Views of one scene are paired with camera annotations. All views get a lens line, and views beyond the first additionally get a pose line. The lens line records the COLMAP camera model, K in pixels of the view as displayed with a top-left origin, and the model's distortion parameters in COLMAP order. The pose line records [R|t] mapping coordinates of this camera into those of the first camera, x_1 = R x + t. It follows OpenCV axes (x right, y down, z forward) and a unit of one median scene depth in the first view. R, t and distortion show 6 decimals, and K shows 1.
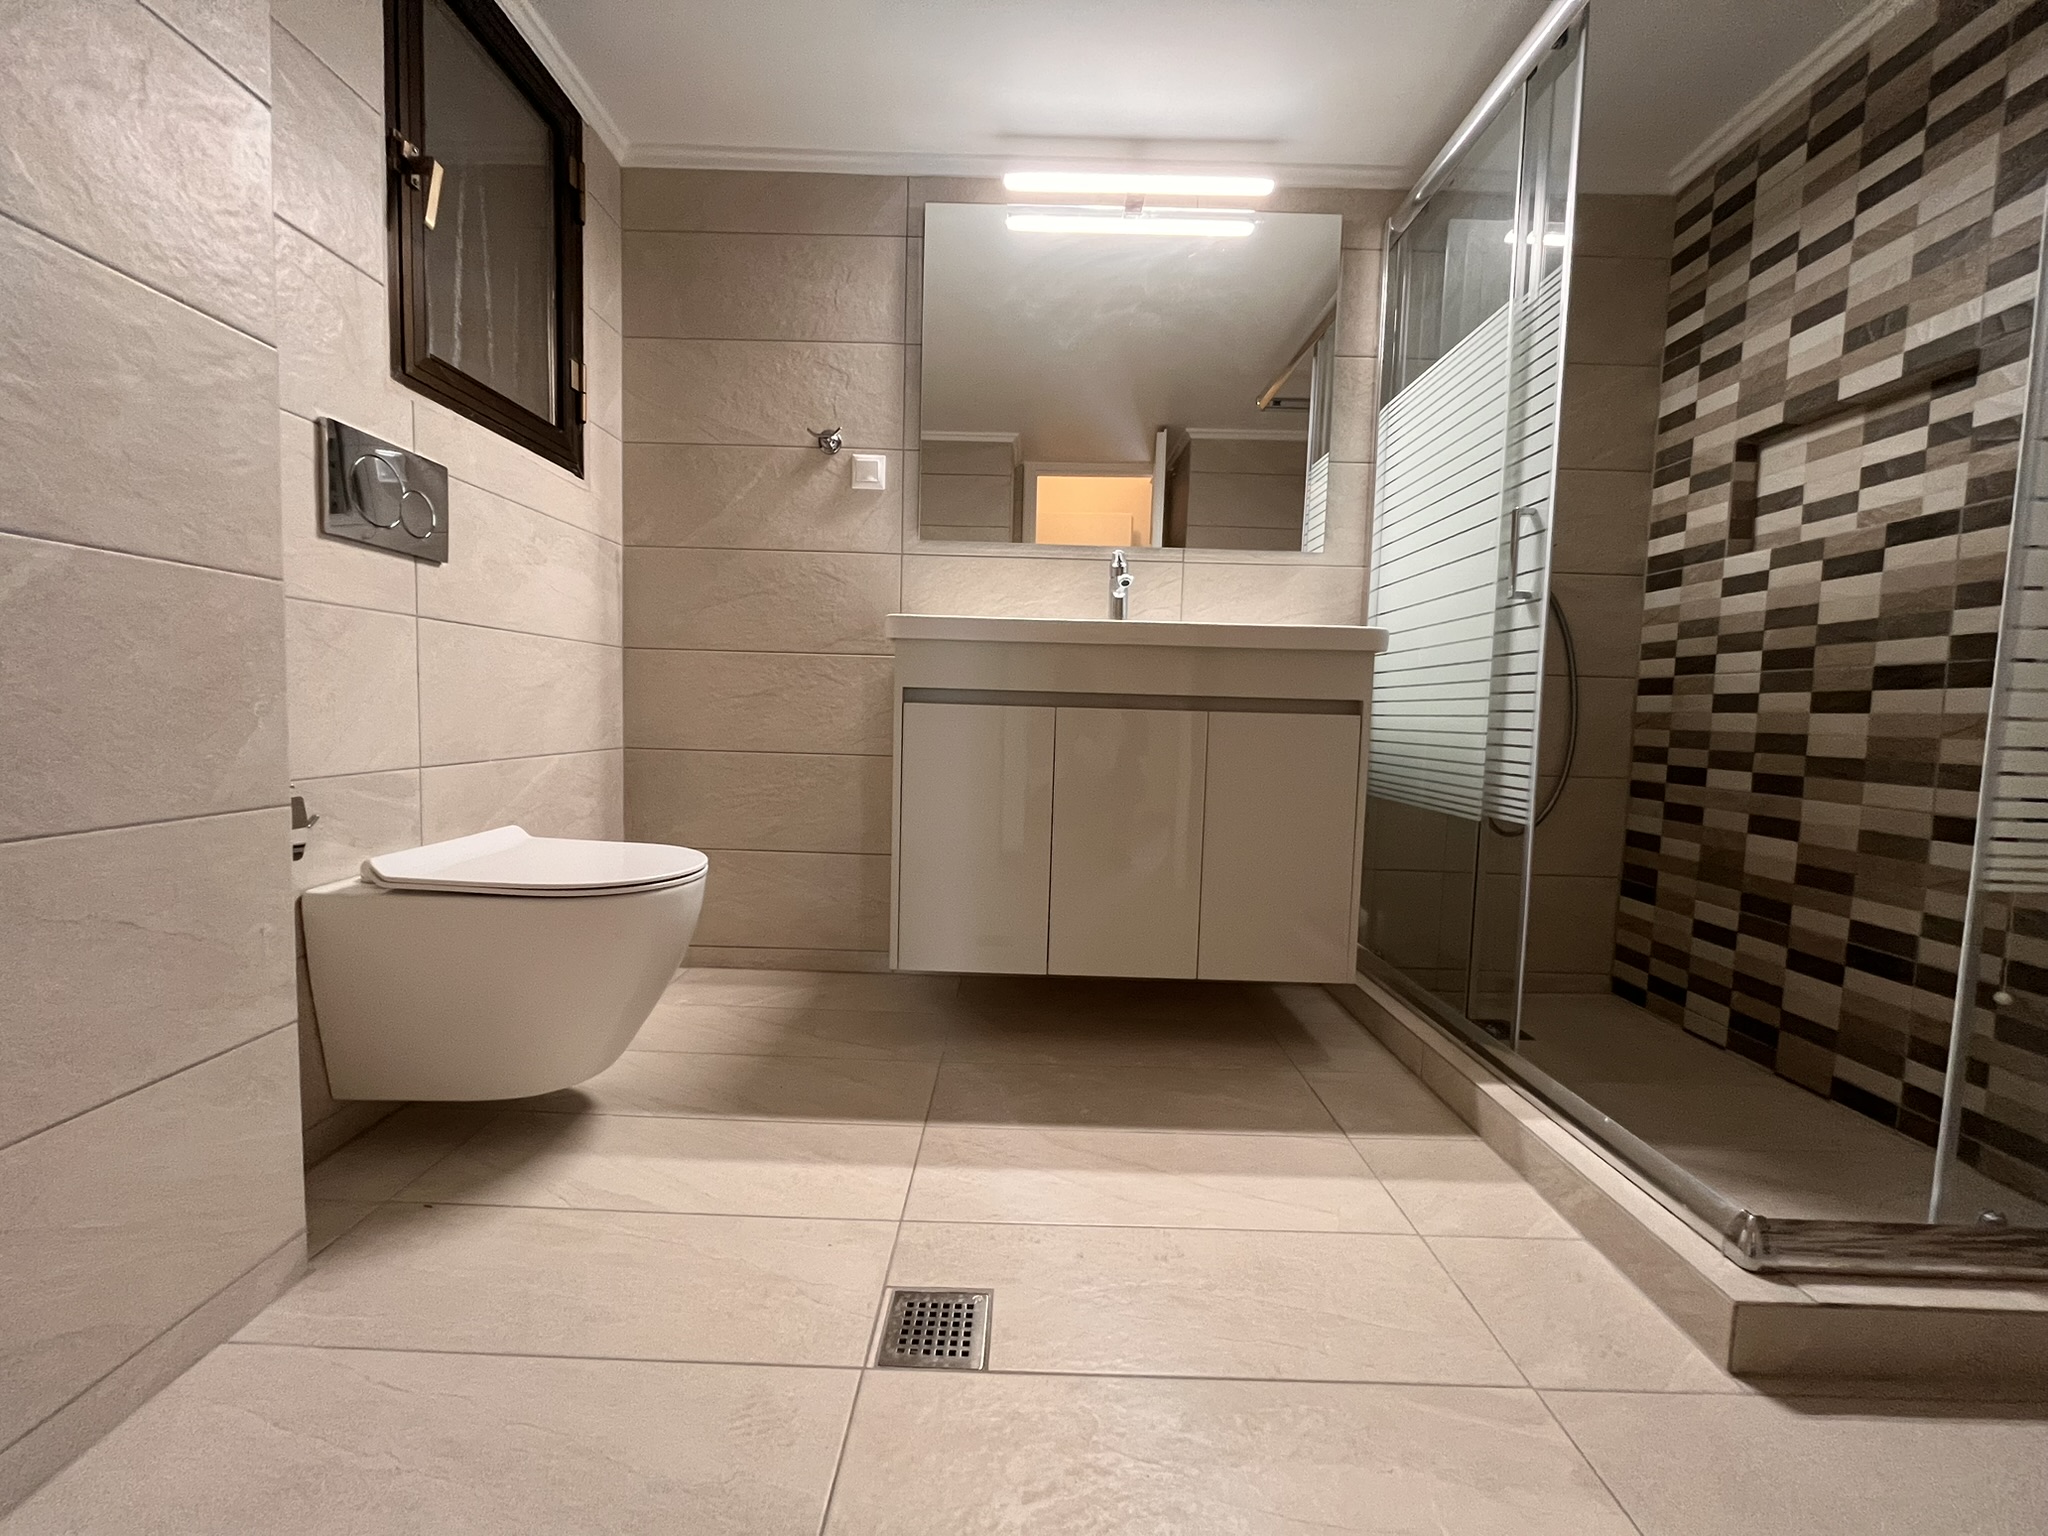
lens RADIAL K [[829.8, 0, 1016.1], [0, 829.8, 766.9], [0, 0, 1]] dist [-0.001074, -0.000889]
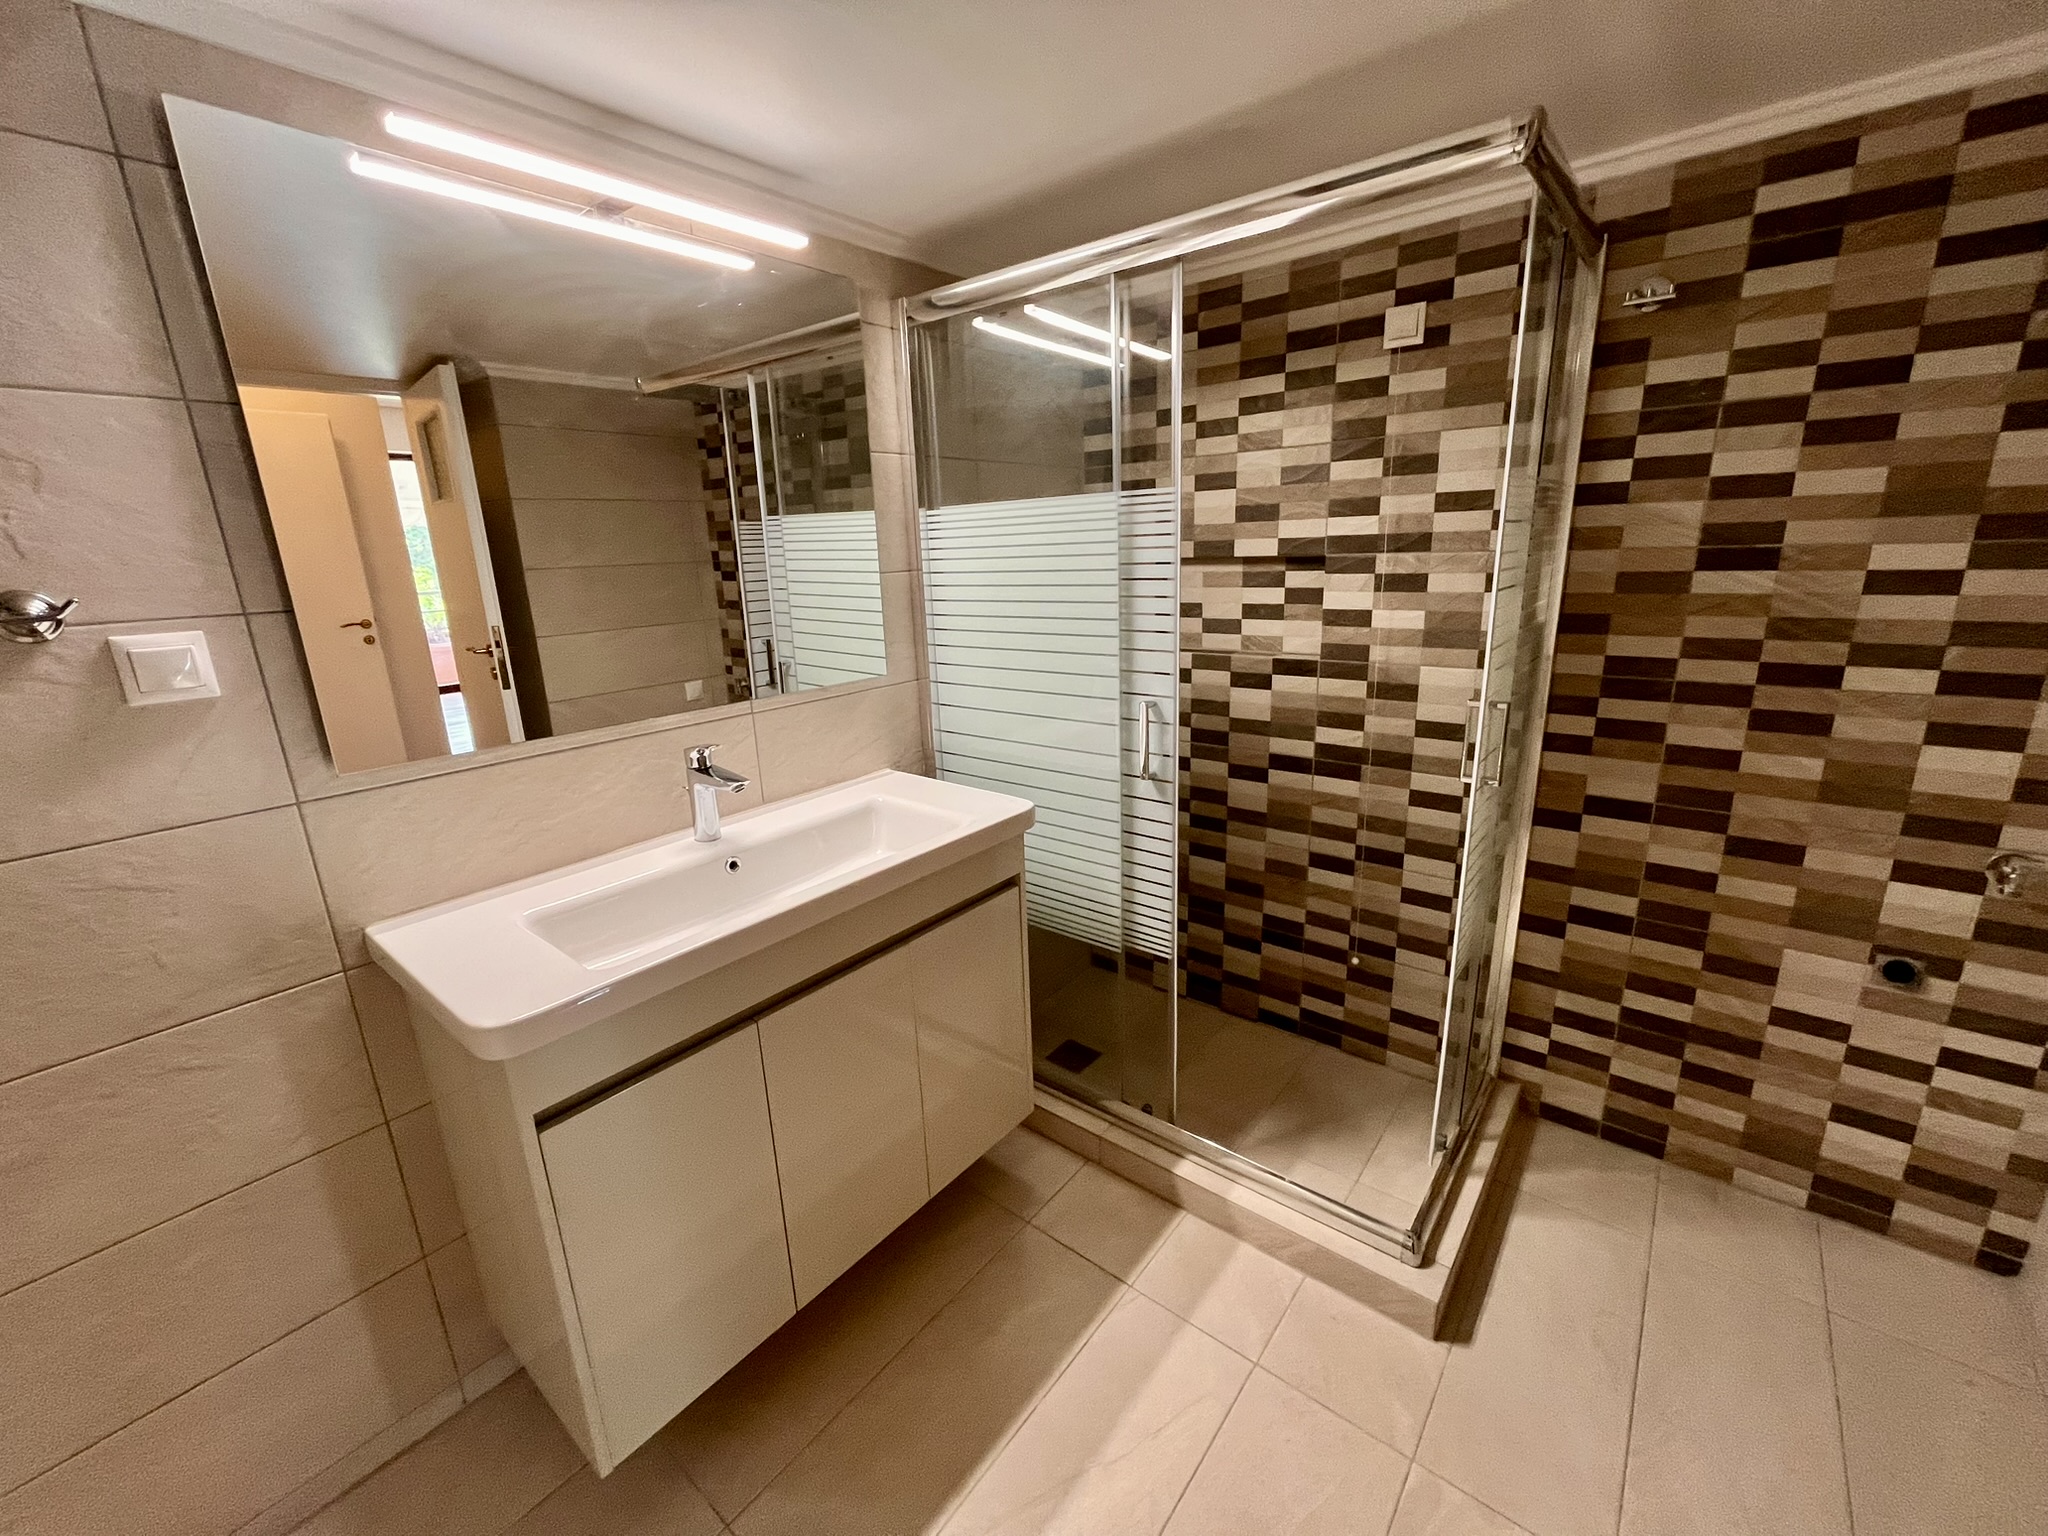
lens RADIAL K [[829.8, 0, 1020.9], [0, 829.8, 769.8], [0, 0, 1]] dist [-0.001074, -0.000889]
pose [[0.623302, -0.259814, 0.737558, -0.325367], [0.110010, 0.962945, 0.246242, -0.491523], [-0.774205, -0.072344, 0.628788, 0.401014]]
